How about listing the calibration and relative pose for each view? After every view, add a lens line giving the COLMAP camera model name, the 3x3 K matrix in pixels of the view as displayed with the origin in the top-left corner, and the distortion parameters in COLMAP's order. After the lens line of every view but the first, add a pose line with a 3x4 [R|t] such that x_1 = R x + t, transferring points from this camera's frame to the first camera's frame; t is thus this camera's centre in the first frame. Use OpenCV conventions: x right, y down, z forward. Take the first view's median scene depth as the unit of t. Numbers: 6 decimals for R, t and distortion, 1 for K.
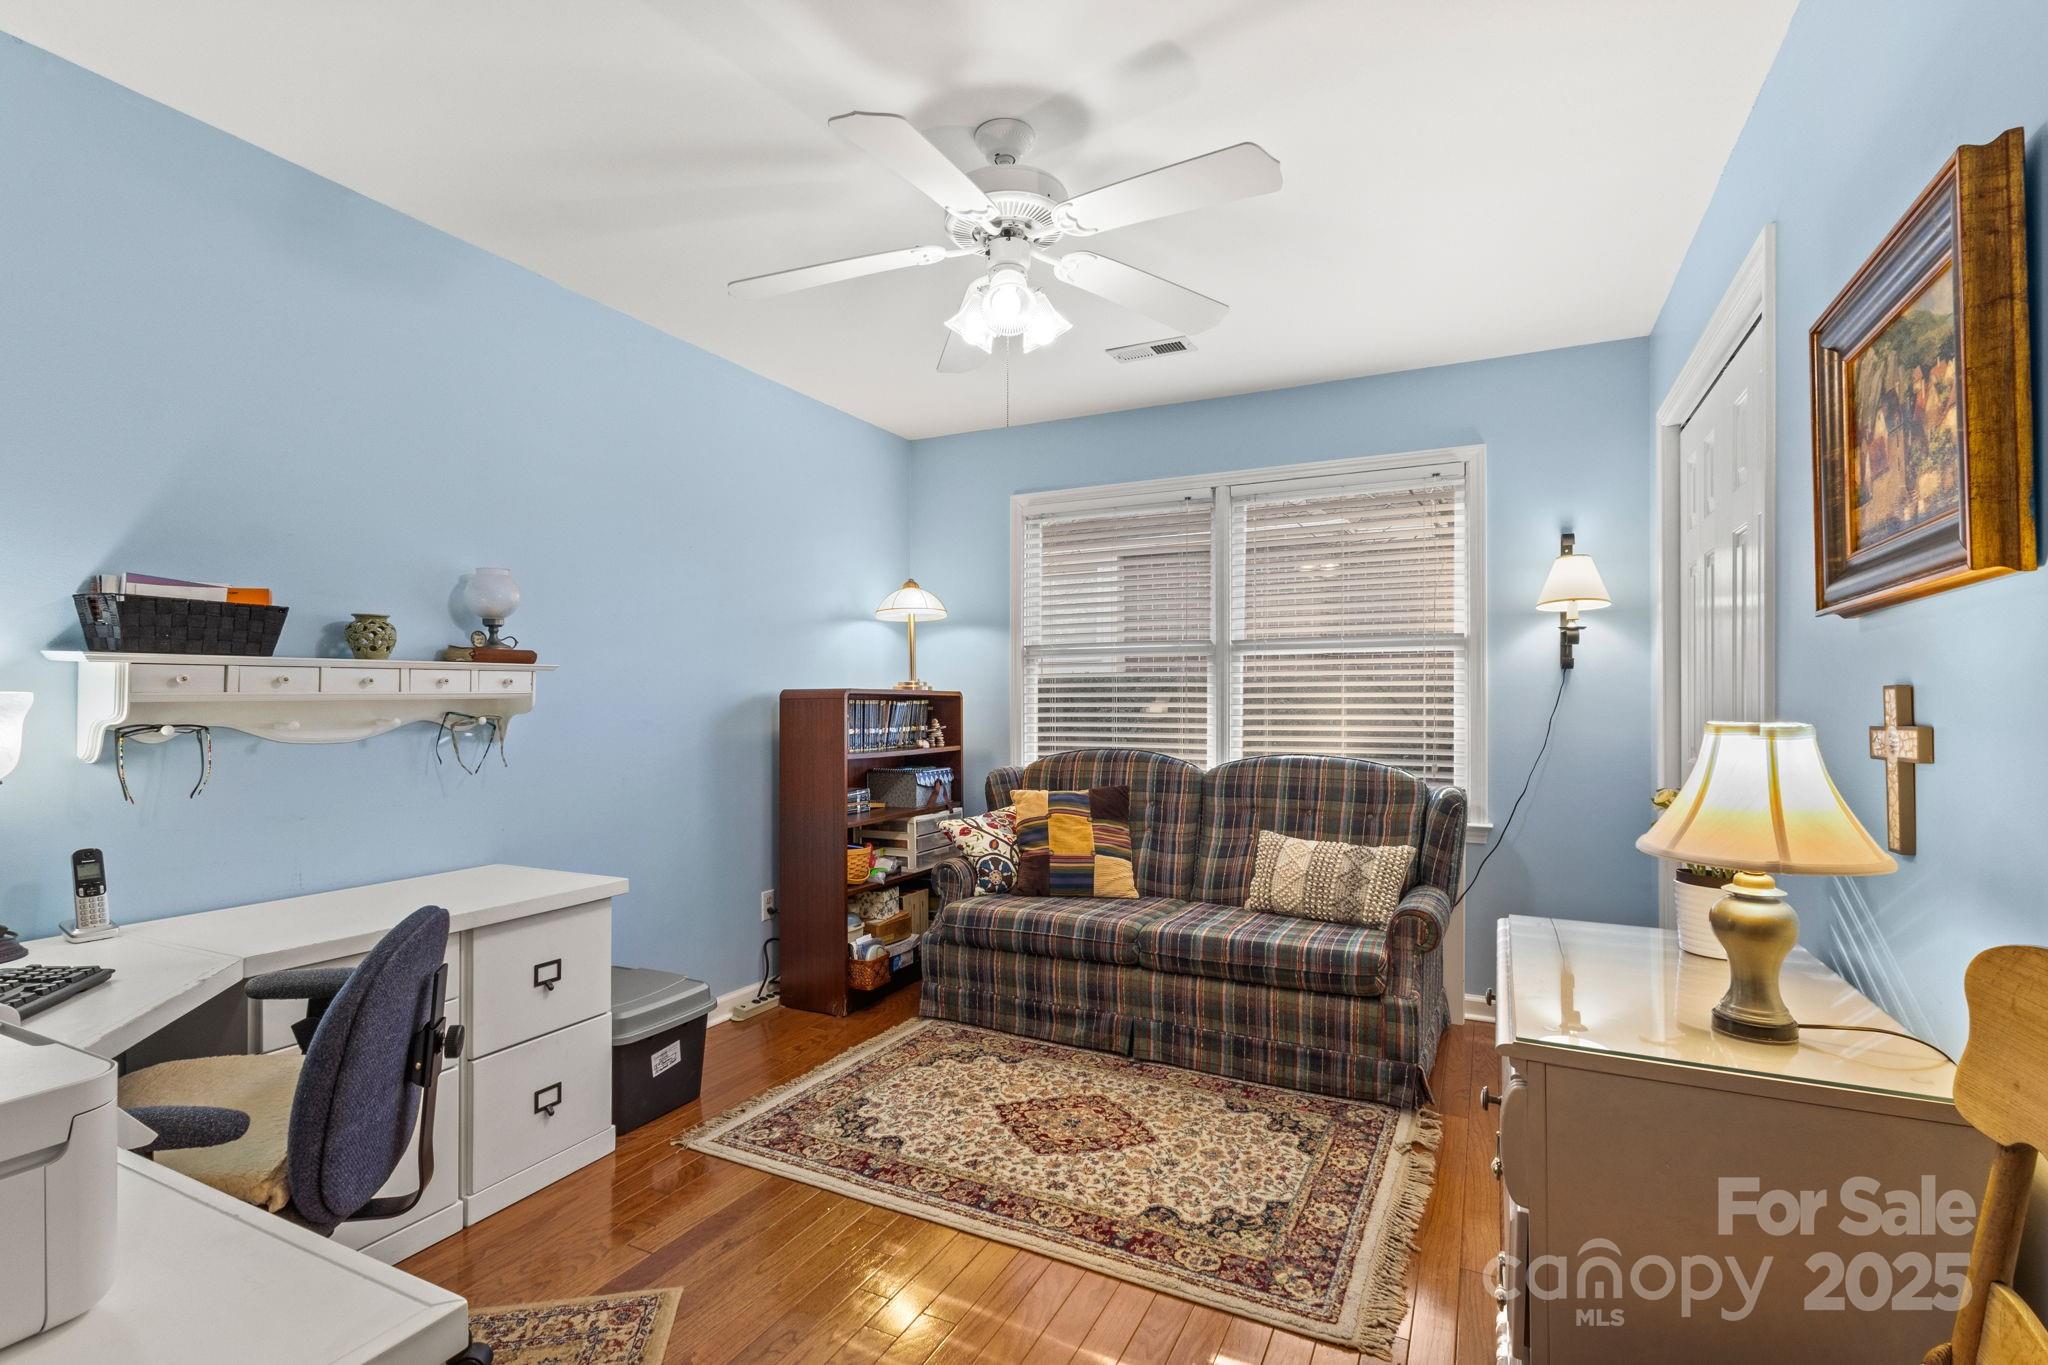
lens RADIAL K [[949.9, 0, 1017.0], [0, 949.9, 698.1], [0, 0, 1]] dist [-0.000799, 0.000930]
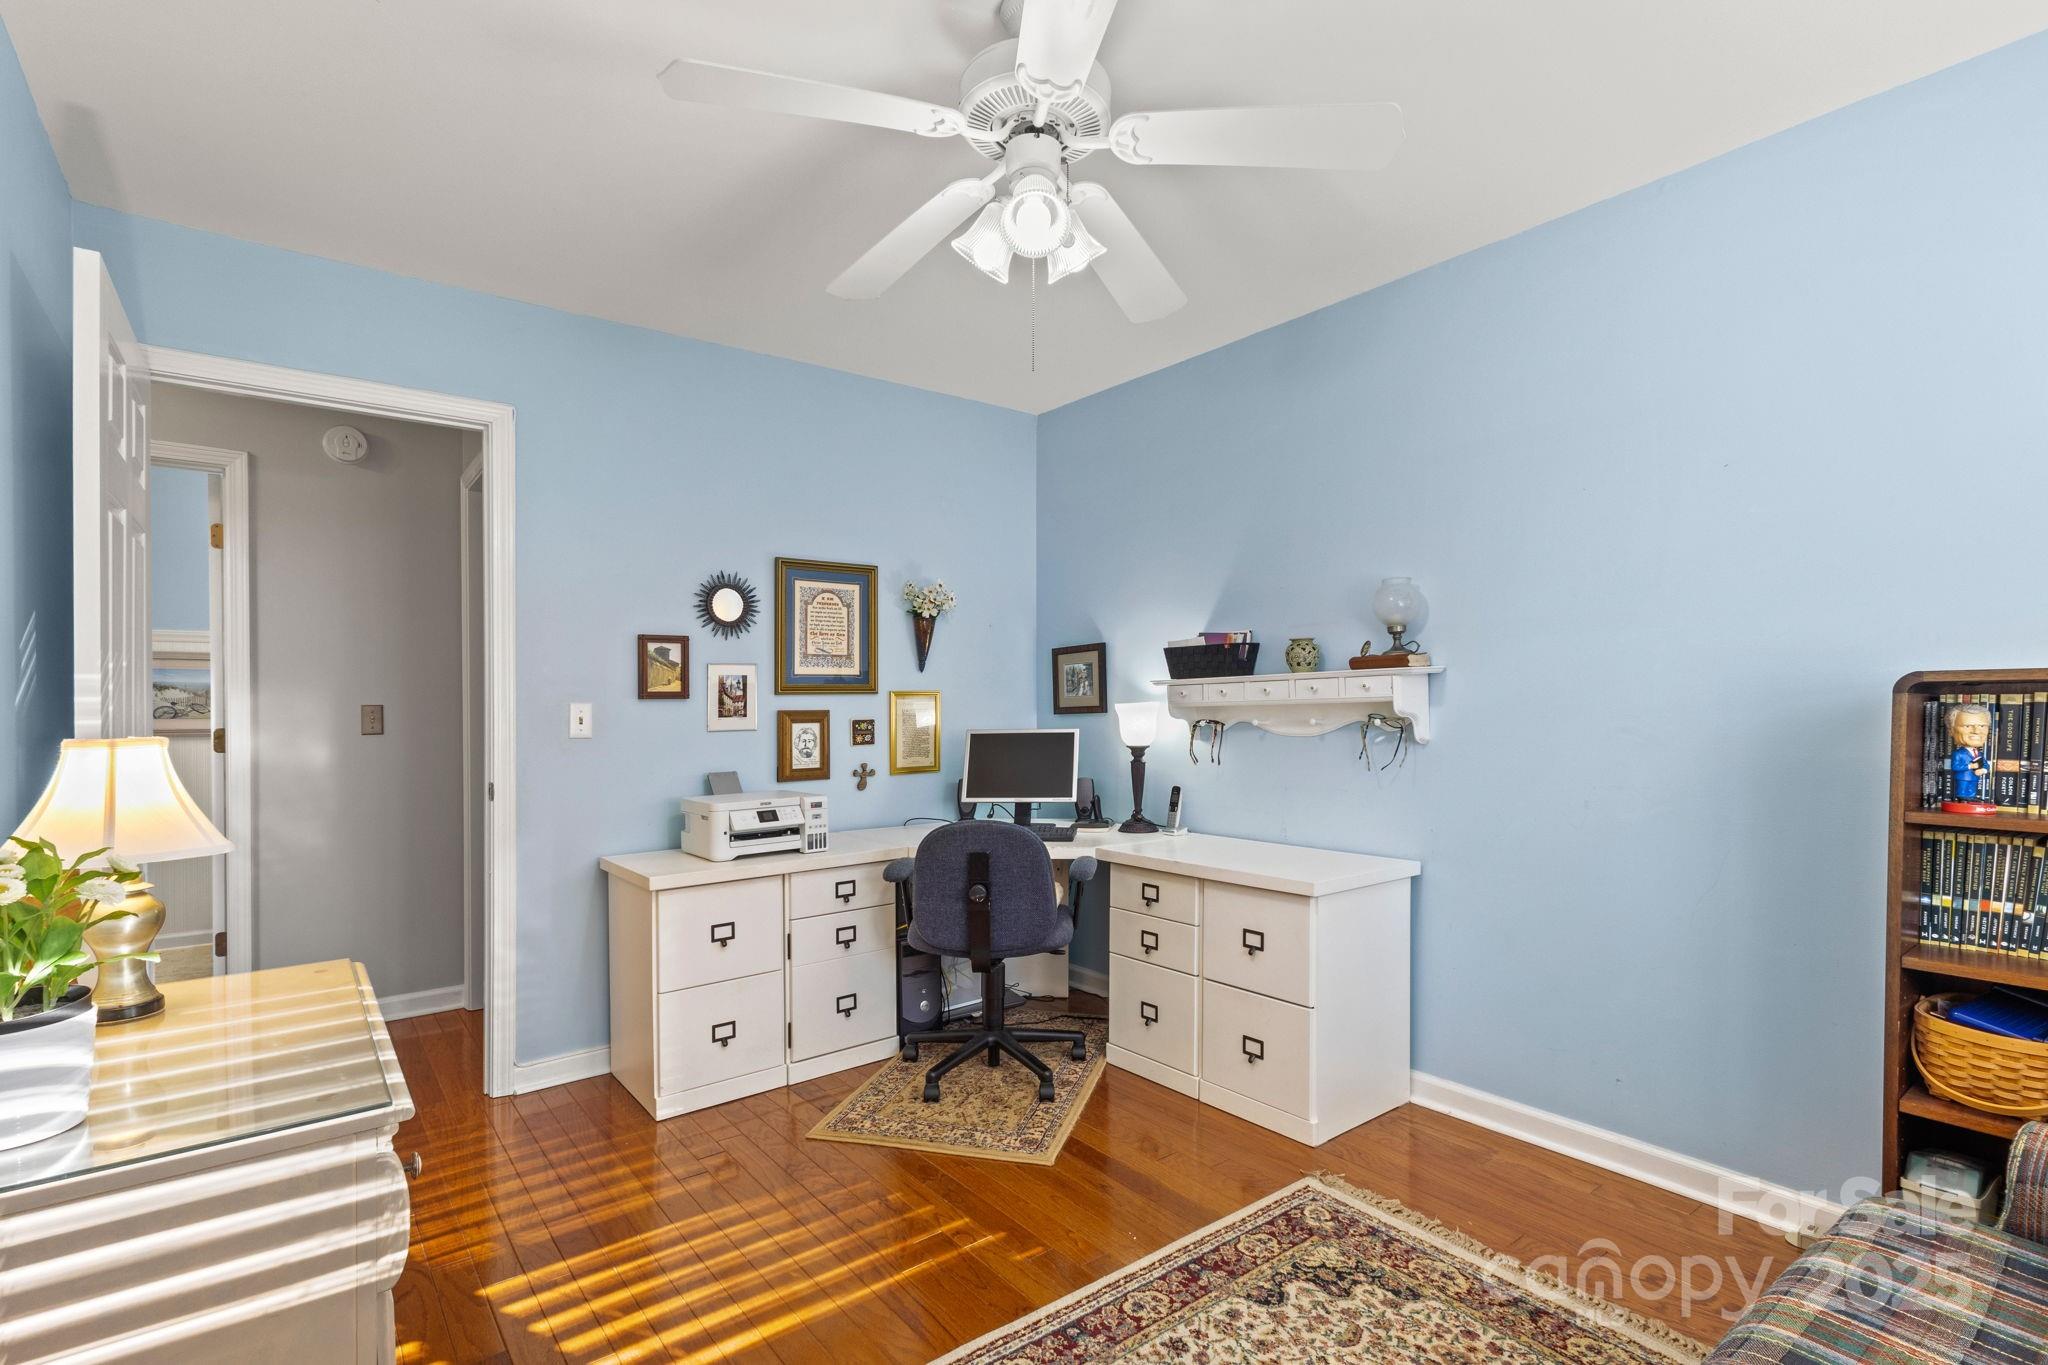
lens RADIAL K [[949.9, 0, 1017.0], [0, 949.9, 698.1], [0, 0, 1]] dist [-0.000799, 0.000930]
pose [[-0.432625, -0.004378, -0.901563, 0.645948], [0.013843, 0.999838, -0.011498, 0.003343], [0.901468, -0.017454, -0.432495, 1.185707]]
